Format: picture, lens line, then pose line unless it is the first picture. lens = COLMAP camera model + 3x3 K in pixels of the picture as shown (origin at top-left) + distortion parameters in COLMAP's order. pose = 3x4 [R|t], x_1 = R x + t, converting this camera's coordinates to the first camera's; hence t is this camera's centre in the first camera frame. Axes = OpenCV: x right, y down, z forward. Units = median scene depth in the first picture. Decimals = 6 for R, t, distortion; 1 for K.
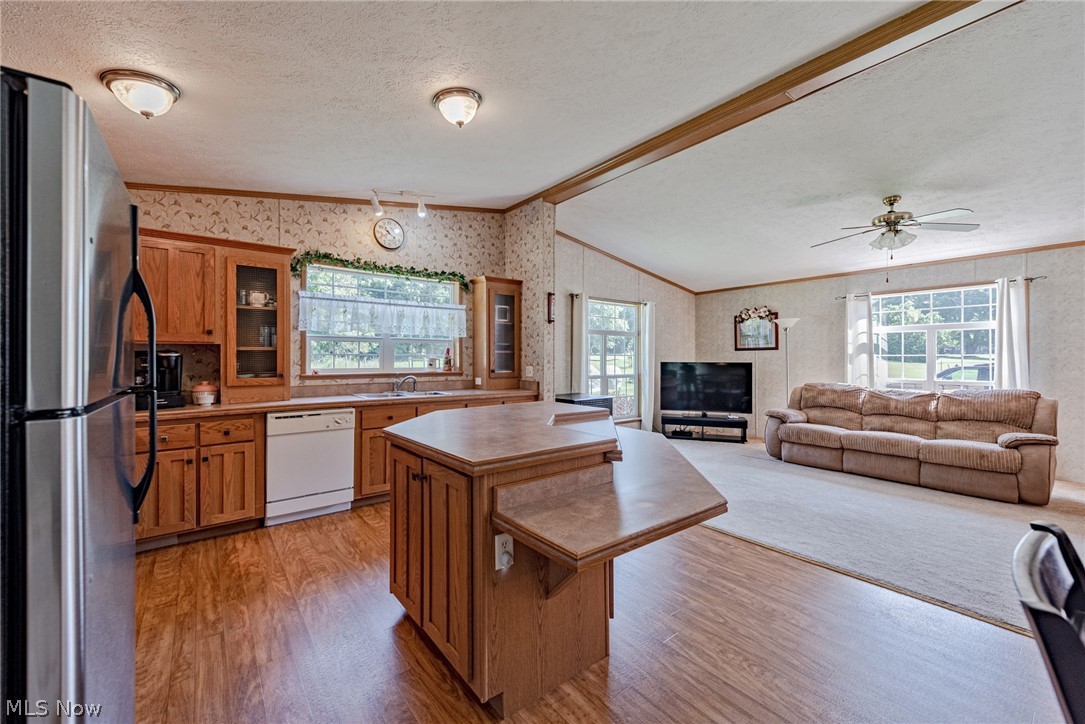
lens RADIAL K [[432.1, 0, 534.4], [0, 432.1, 354.8], [0, 0, 1]] dist [0.013982, -0.002132]
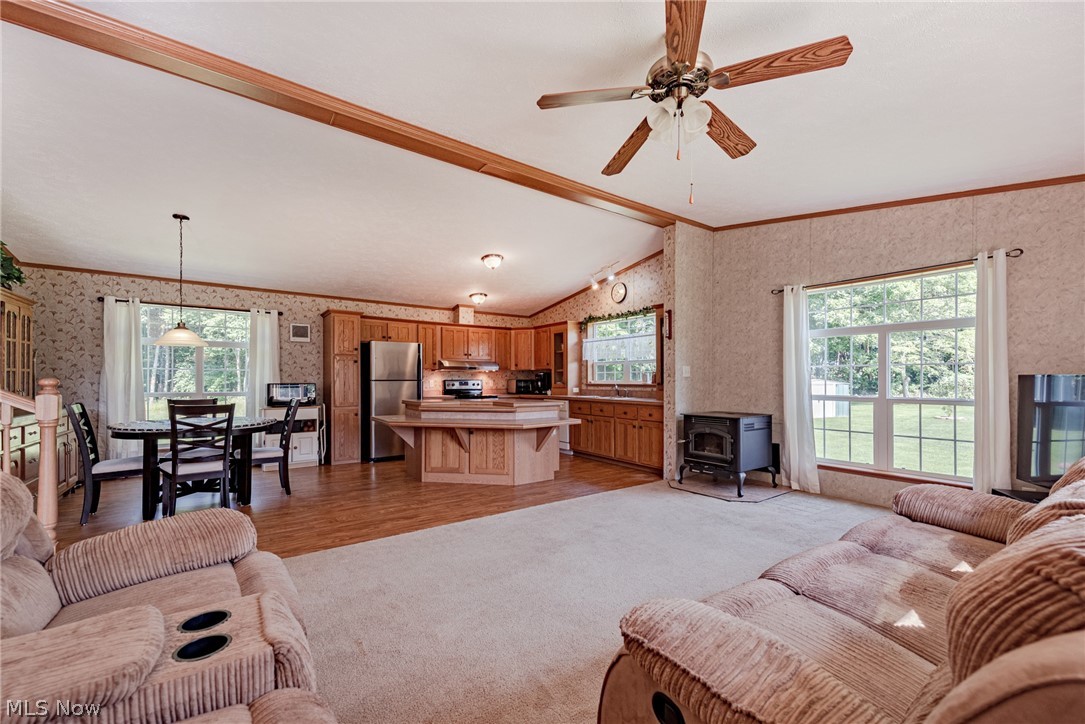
lens RADIAL K [[432.1, 0, 537.1], [0, 432.1, 377.0], [0, 0, 1]] dist [0.013982, -0.002132]
pose [[-0.047089, -0.009902, -0.998842, 1.095654], [0.008290, 0.999913, -0.010304, 0.028603], [0.998856, -0.008765, -0.047003, 0.714039]]
